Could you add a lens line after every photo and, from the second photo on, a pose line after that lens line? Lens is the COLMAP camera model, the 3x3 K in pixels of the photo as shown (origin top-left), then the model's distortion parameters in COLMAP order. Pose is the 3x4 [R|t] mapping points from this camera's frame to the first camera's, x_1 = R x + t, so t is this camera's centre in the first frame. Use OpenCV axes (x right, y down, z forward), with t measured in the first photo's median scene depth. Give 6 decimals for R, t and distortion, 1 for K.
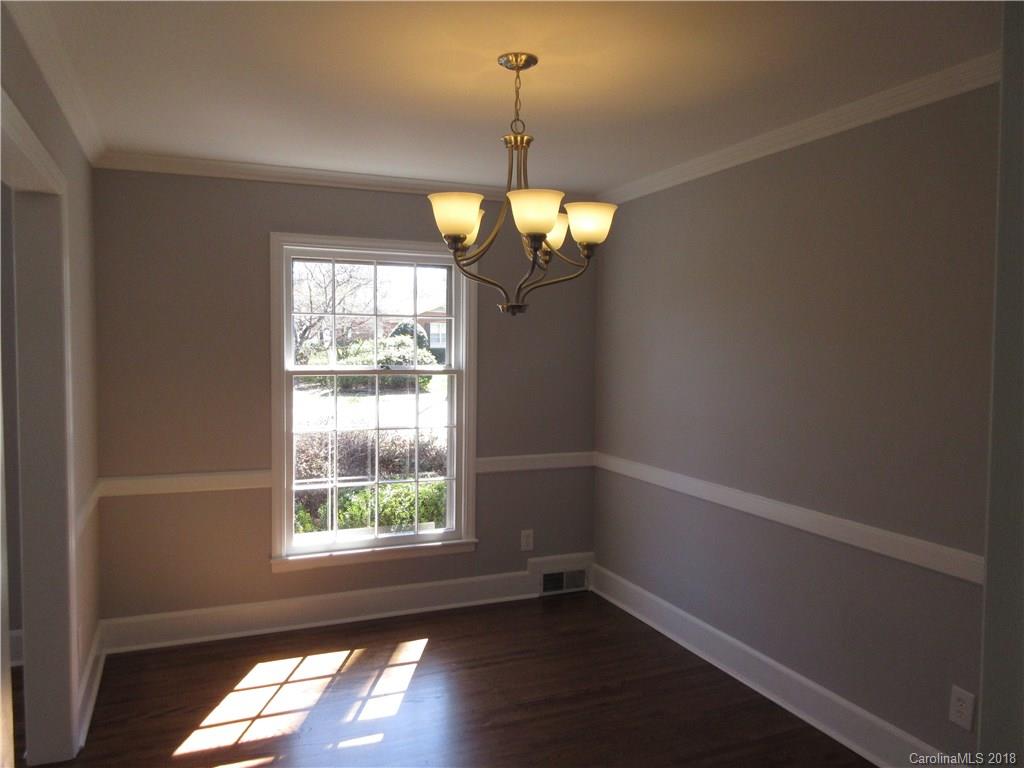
lens RADIAL K [[765.2, 0, 507.3], [0, 765.2, 377.4], [0, 0, 1]] dist [-0.004238, 0.014828]
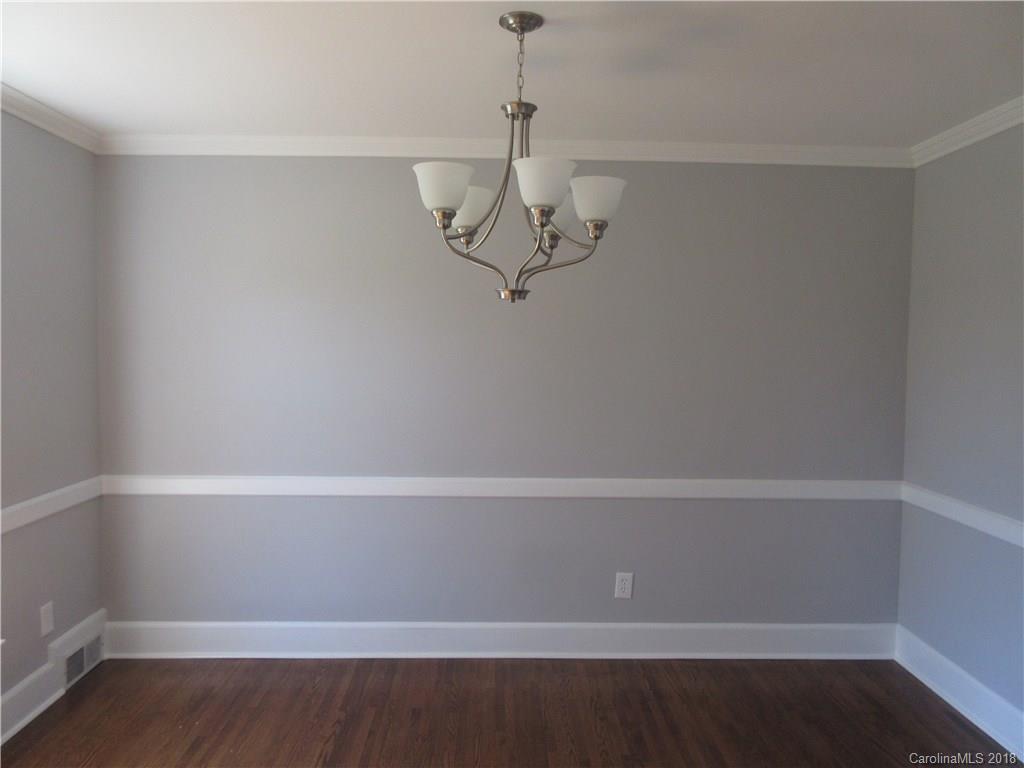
lens RADIAL K [[765.2, 0, 507.1], [0, 765.2, 383.8], [0, 0, 1]] dist [-0.004238, 0.014828]
pose [[0.382587, -0.060565, 0.921932, -0.485320], [0.038763, 0.998023, 0.049478, -0.017220], [-0.923106, 0.016807, 0.384178, 0.390516]]
